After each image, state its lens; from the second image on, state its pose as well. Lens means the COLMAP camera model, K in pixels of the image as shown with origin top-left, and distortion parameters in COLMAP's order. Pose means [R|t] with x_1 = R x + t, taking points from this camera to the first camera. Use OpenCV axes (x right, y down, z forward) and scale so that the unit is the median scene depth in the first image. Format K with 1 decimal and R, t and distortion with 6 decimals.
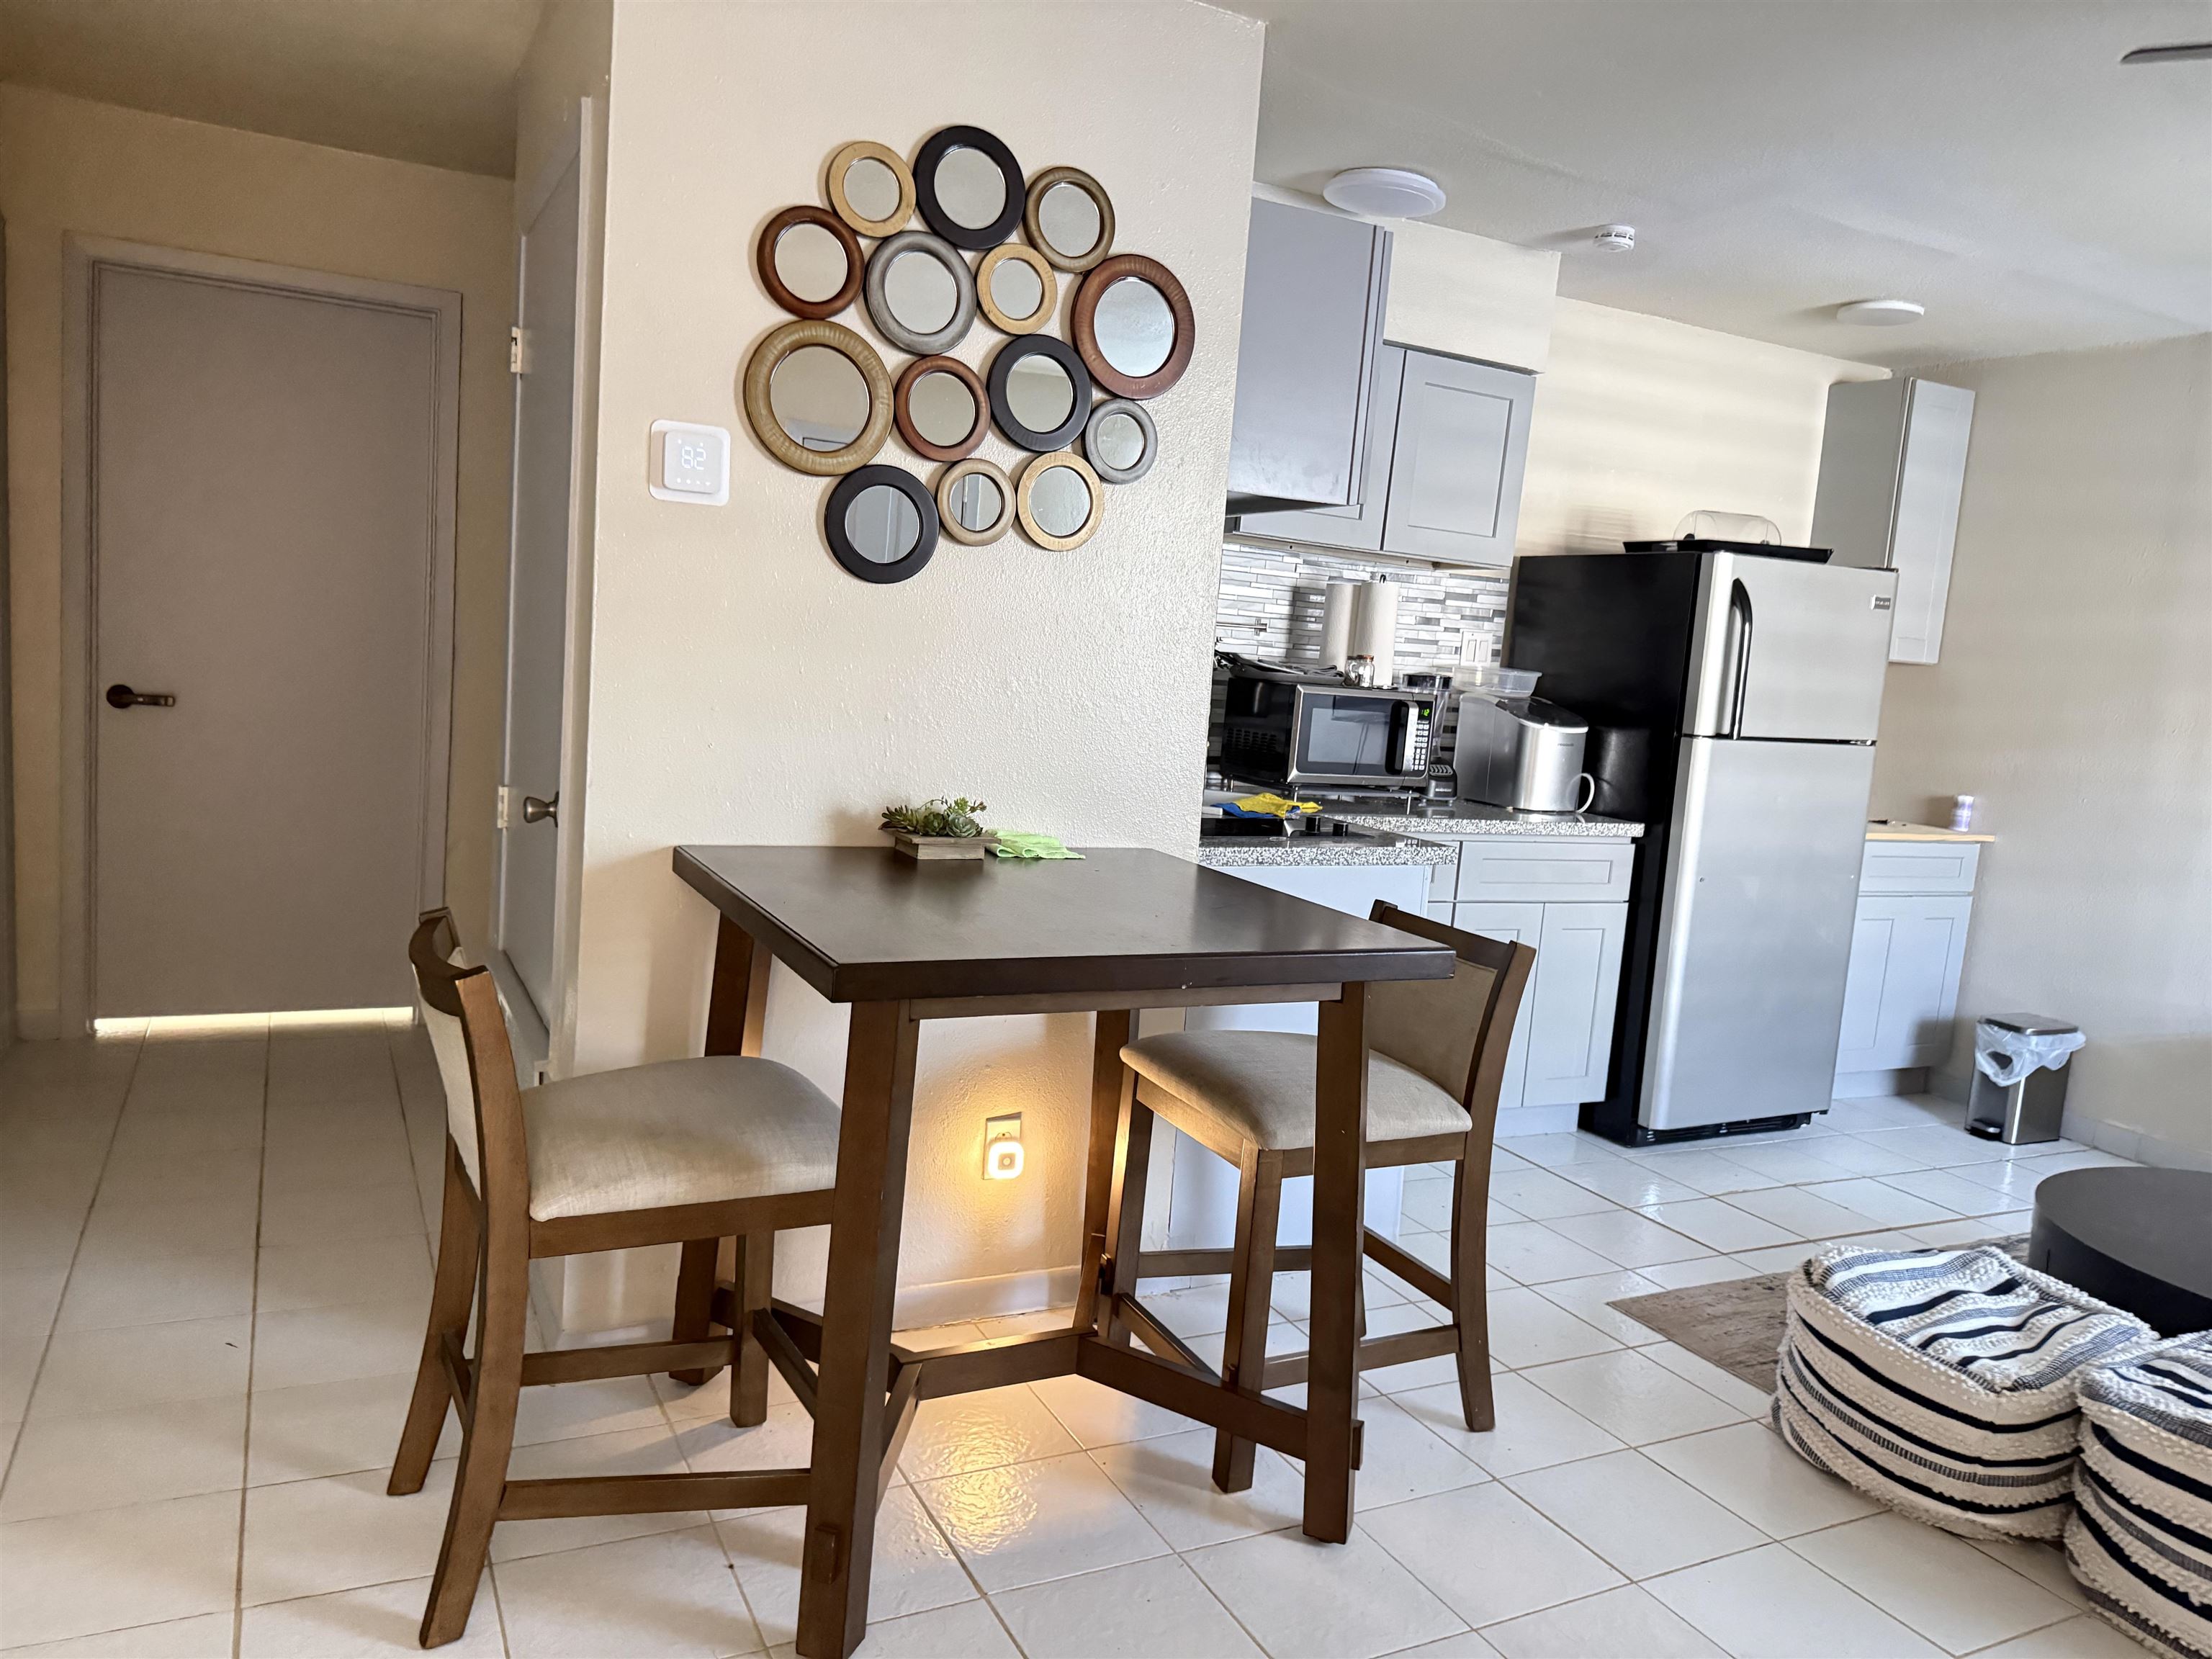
lens RADIAL K [[1543.6, 0, 1102.9], [0, 1543.6, 818.9], [0, 0, 1]] dist [0.038139, -0.063713]
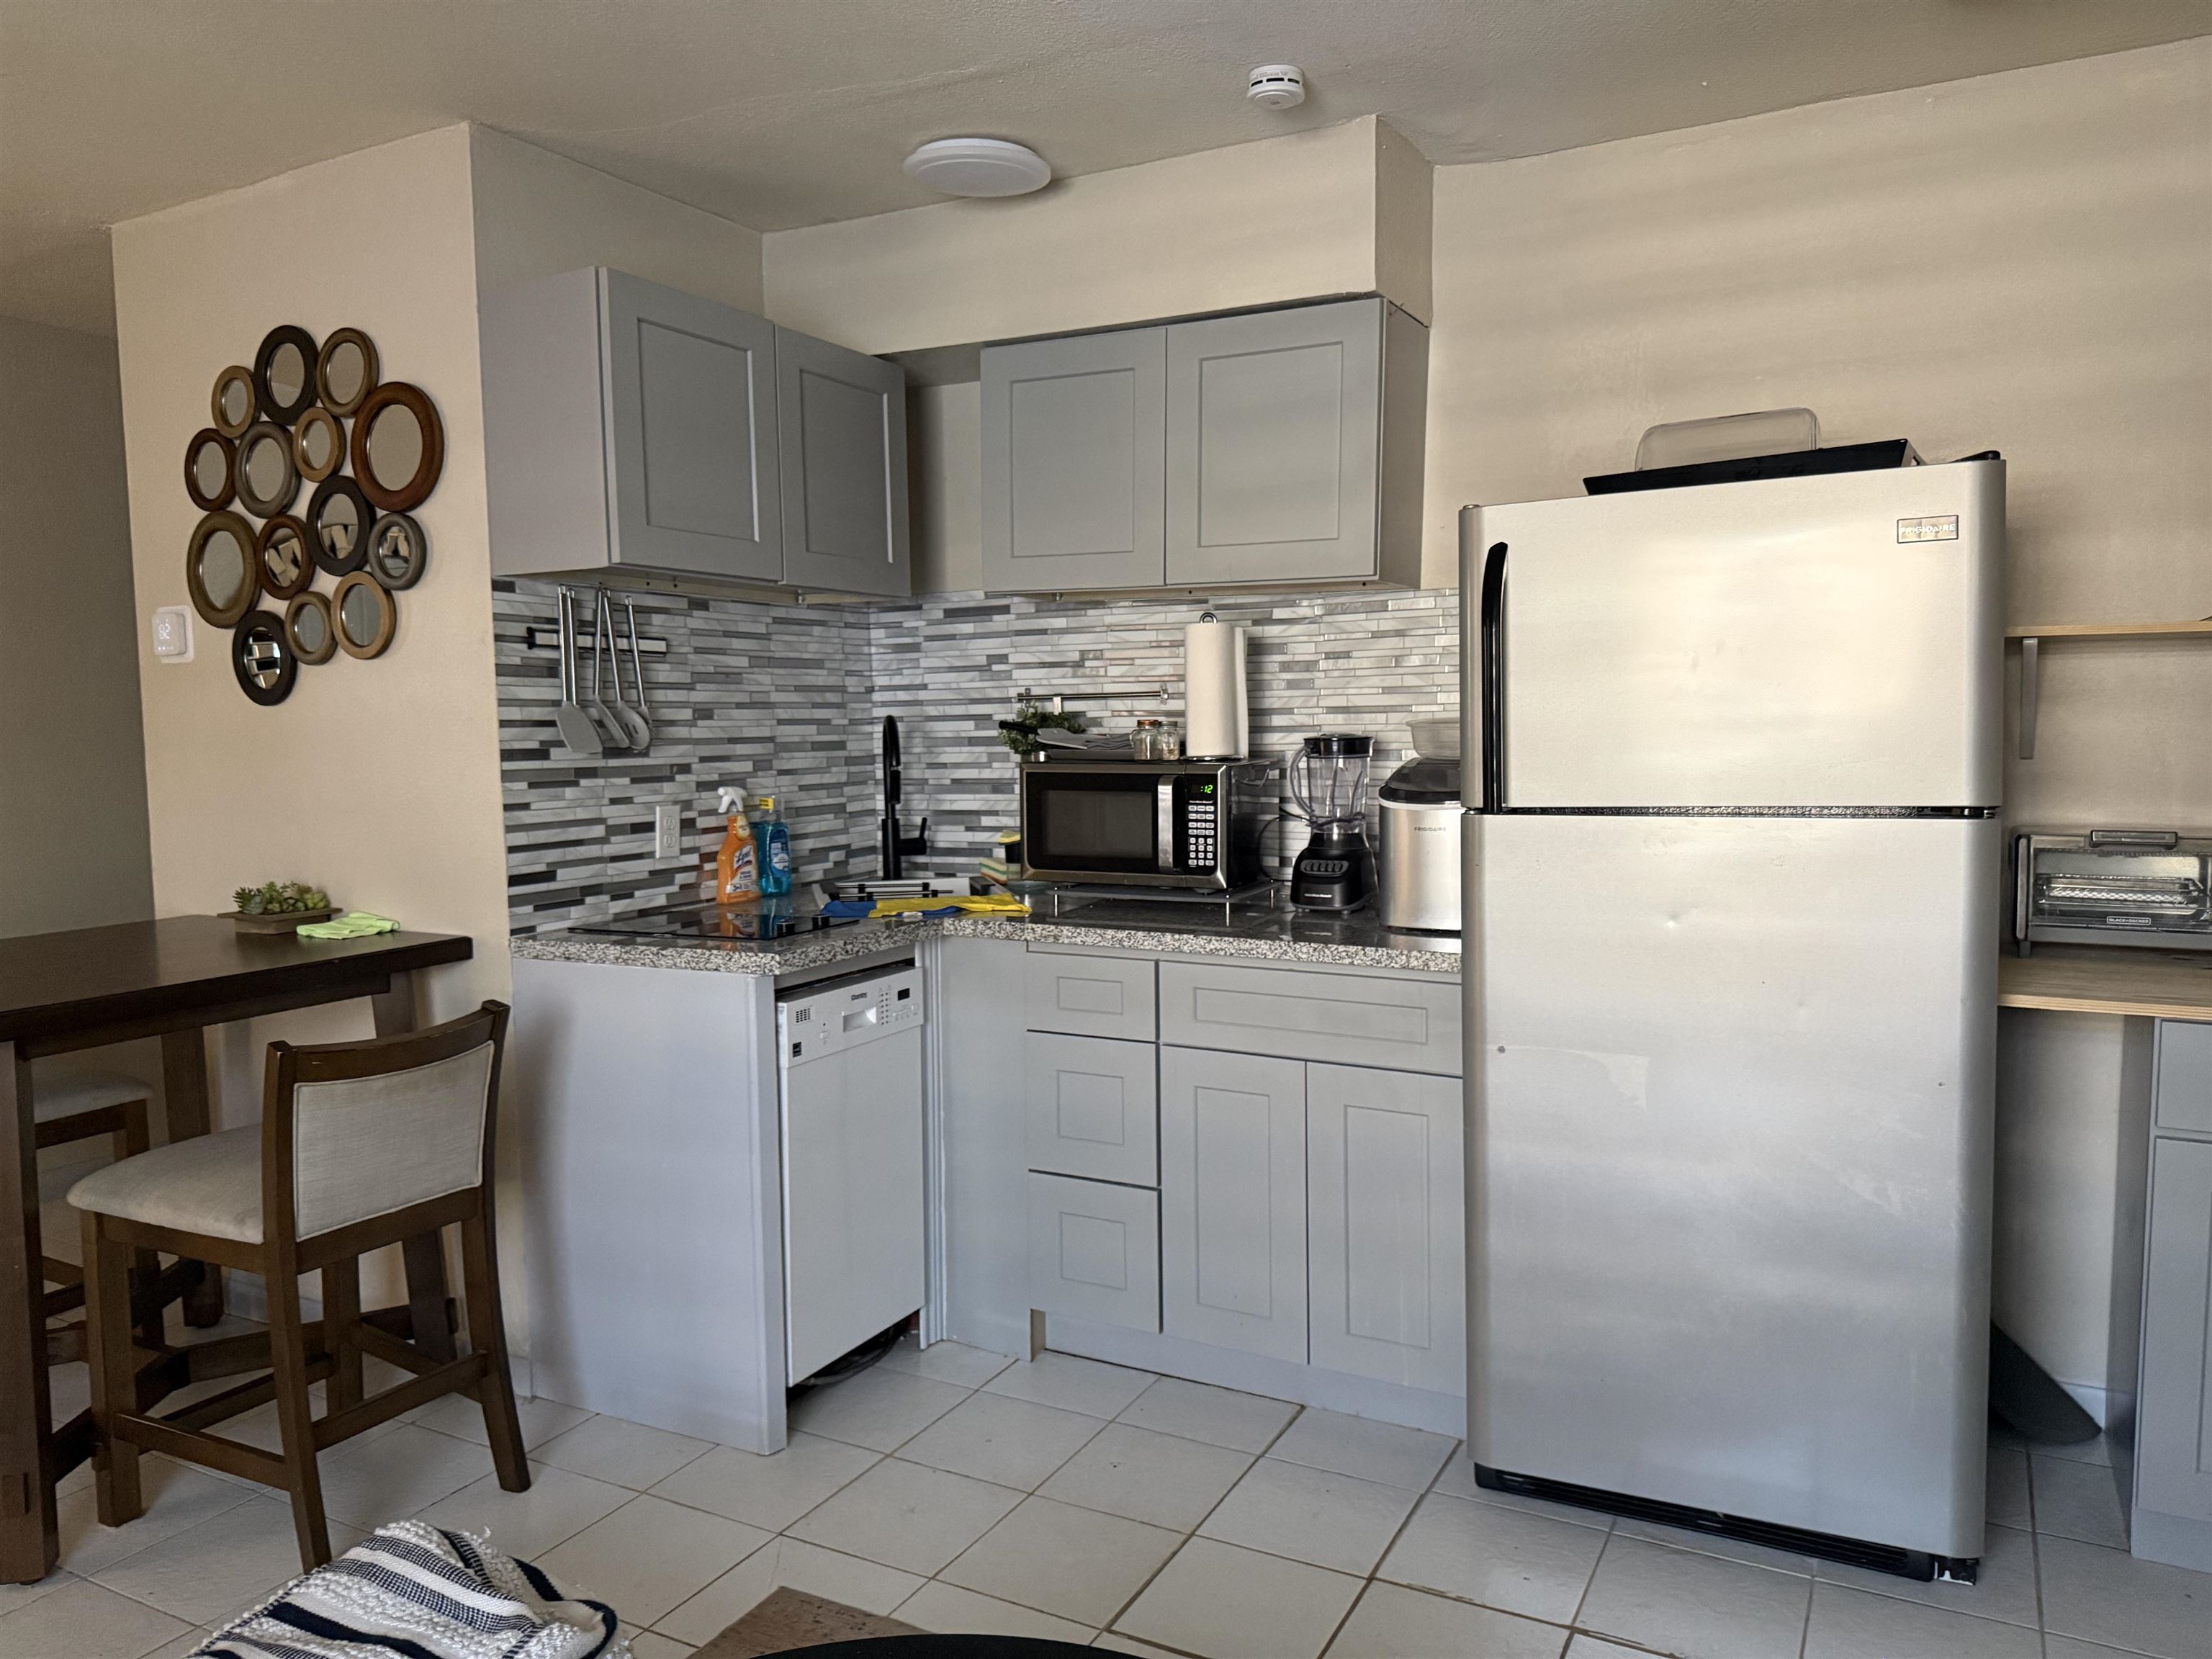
lens RADIAL K [[1555.4, 0, 1106.0], [0, 1555.4, 829.5], [0, 0, 1]] dist [0.026504, -0.031579]
pose [[0.573520, -0.024746, -0.818818, 0.907171], [-0.036426, 0.997785, -0.055669, -0.006668], [0.818382, 0.061753, 0.571348, 0.608266]]
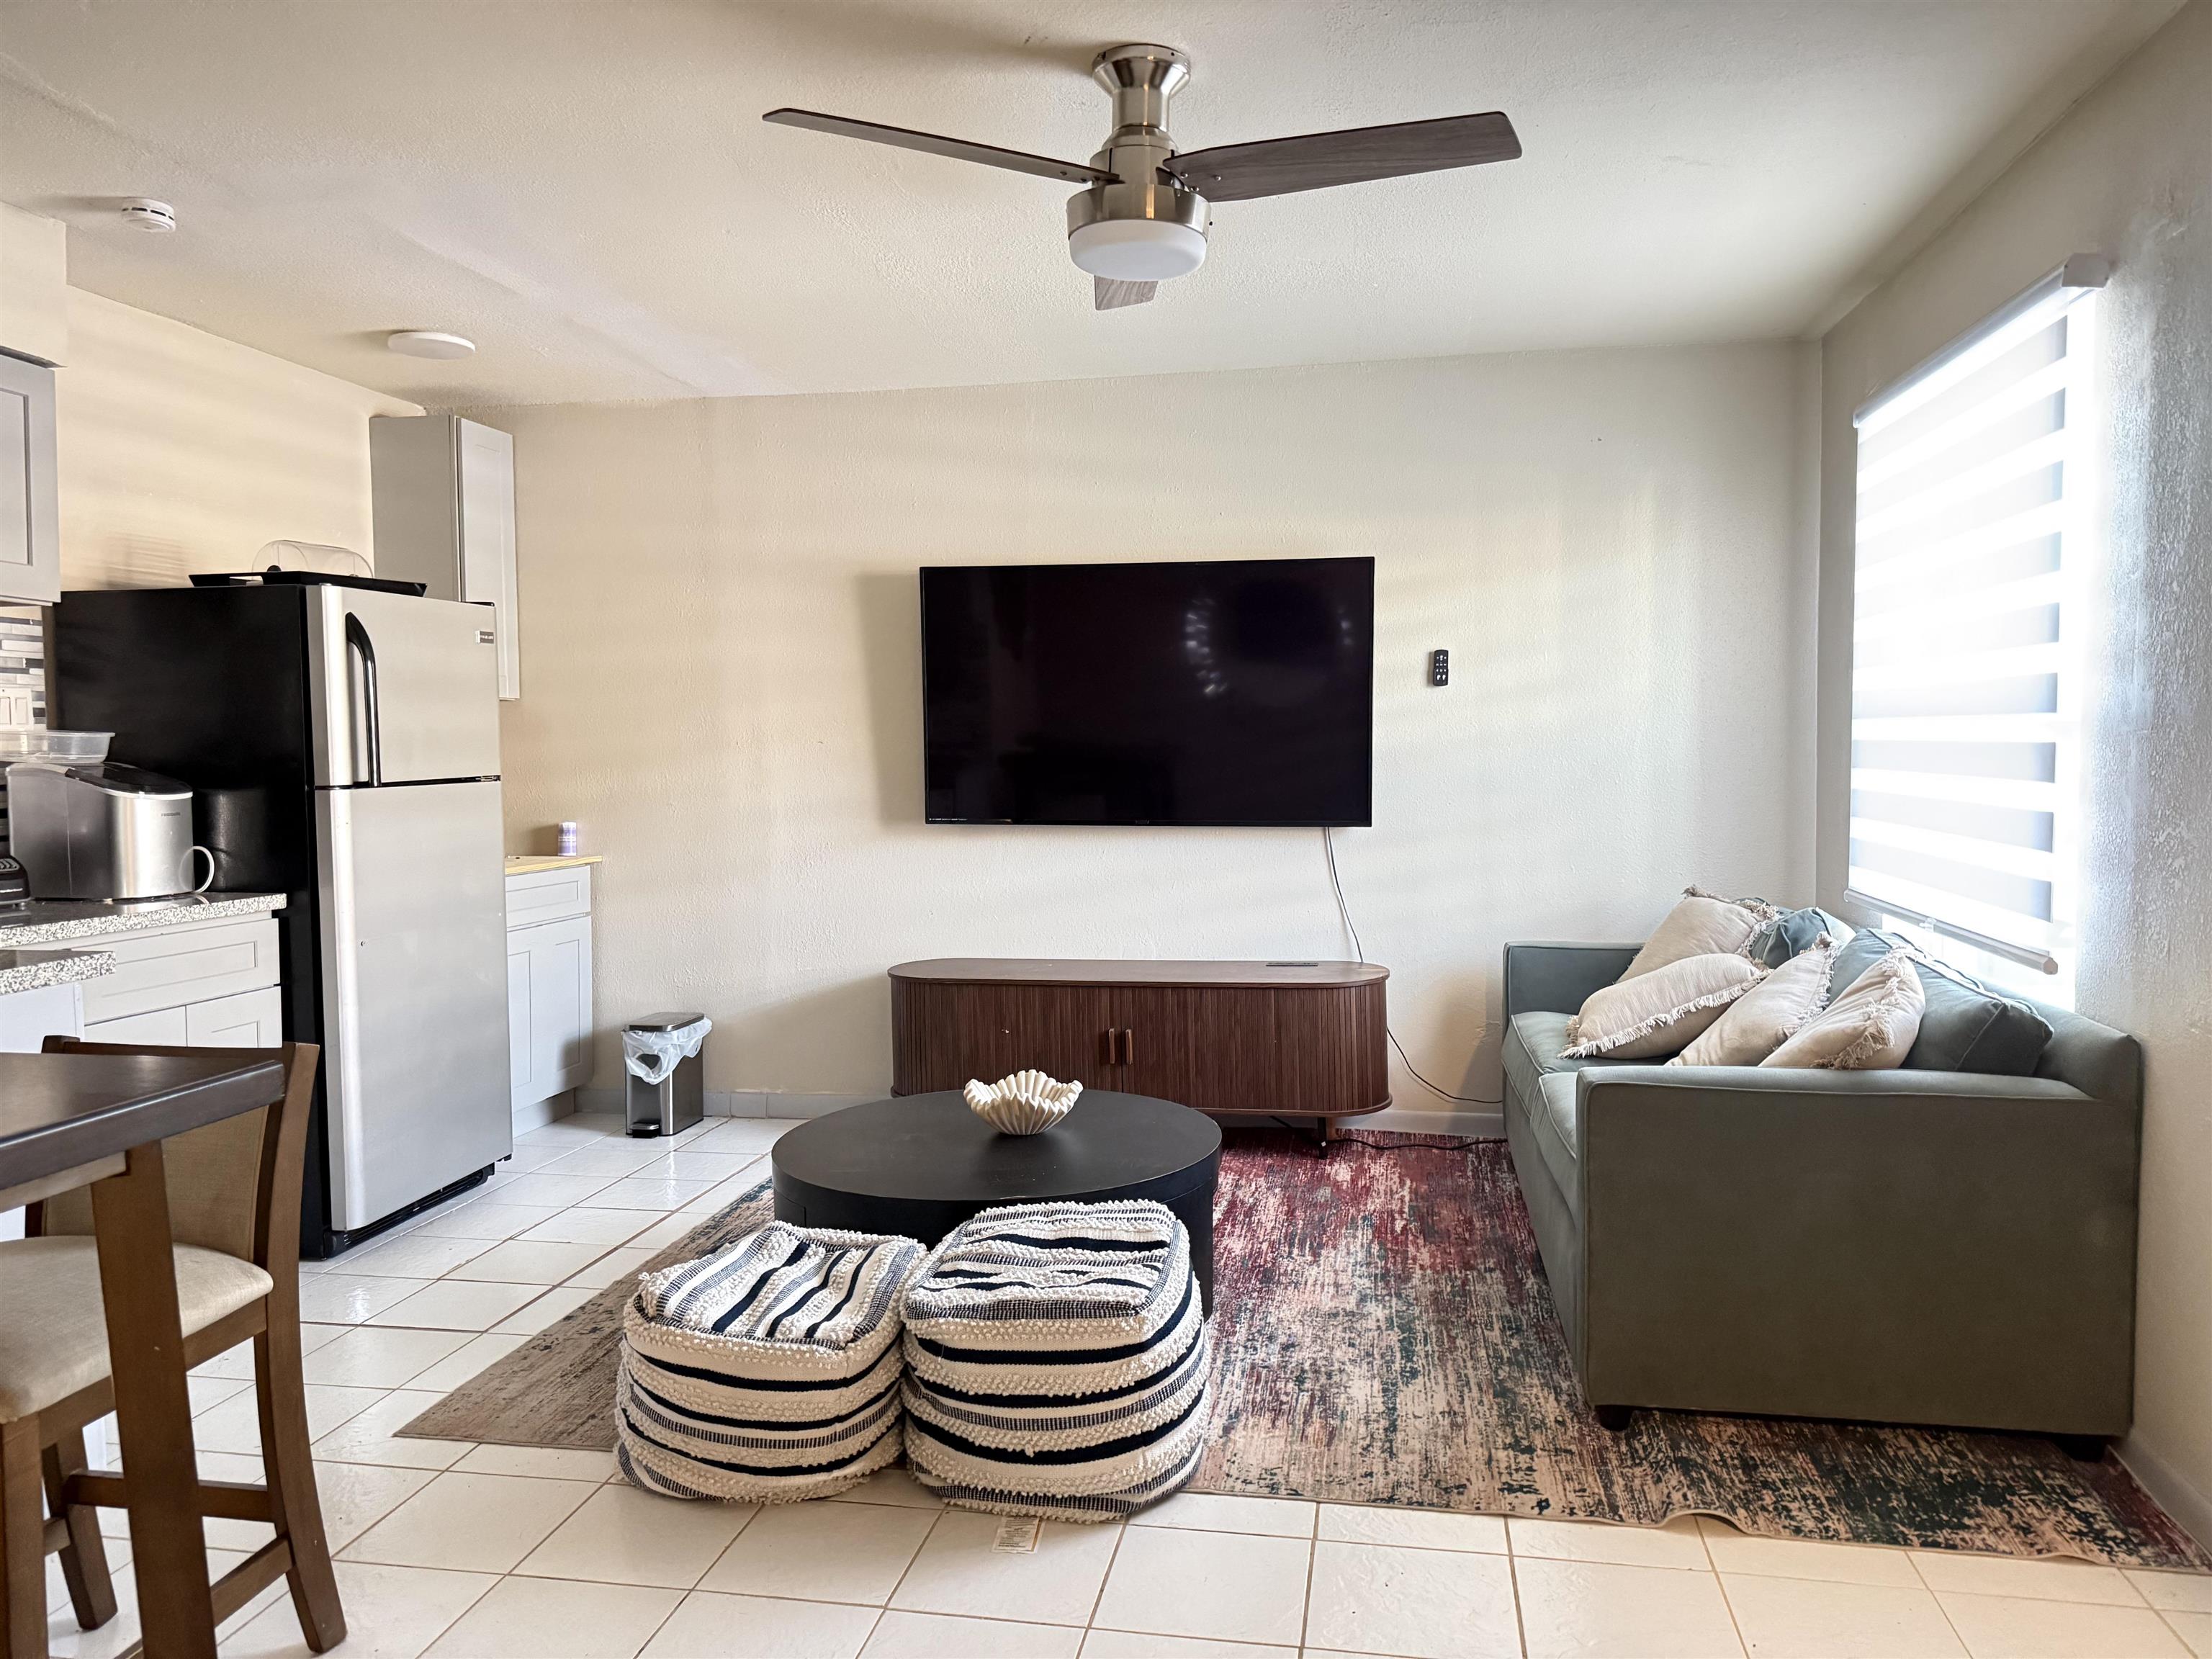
lens RADIAL K [[1537.4, 0, 1115.3], [0, 1537.4, 822.8], [0, 0, 1]] dist [0.072275, -0.095924]
pose [[0.596834, -0.120995, 0.793189, -0.074981], [0.147012, 0.988320, 0.040142, -0.002740], [-0.788782, 0.092650, 0.607651, 0.107027]]
